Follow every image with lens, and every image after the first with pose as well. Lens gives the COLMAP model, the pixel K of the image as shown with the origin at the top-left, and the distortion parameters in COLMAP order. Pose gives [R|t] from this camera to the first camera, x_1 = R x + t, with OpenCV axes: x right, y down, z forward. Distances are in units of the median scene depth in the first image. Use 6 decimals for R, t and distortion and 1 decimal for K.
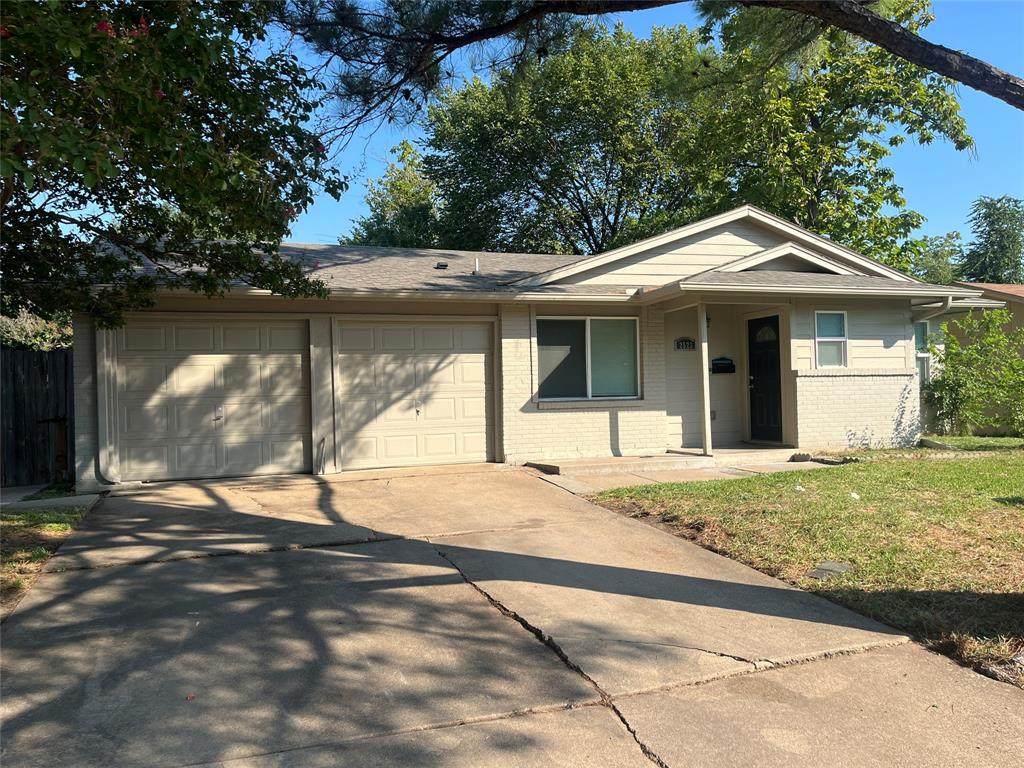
lens RADIAL K [[775.5, 0, 512.0], [0, 775.5, 385.1], [0, 0, 1]] dist [0.046099, 0.000065]
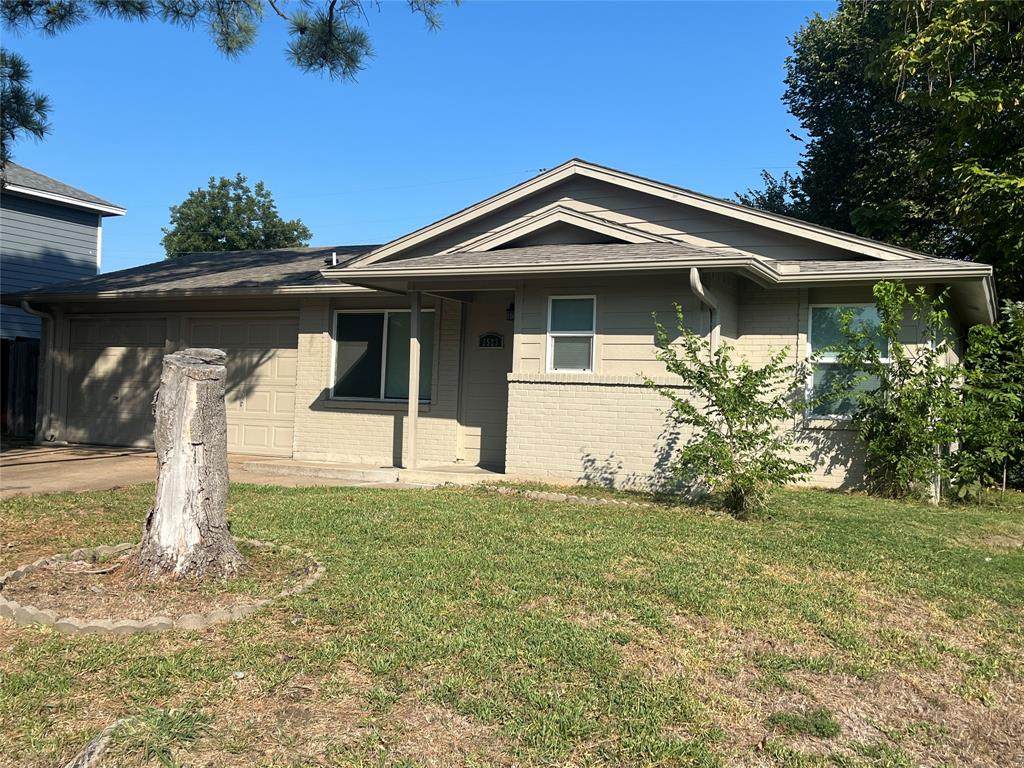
lens RADIAL K [[957.1, 0, 512.1], [0, 957.1, 383.2], [0, 0, 1]] dist [-0.003817, 0.000000]
pose [[0.715740, 0.033199, -0.697577, 1.033976], [-0.045011, 0.998986, 0.001362, -0.011032], [0.696915, 0.030424, 0.716508, 0.318860]]
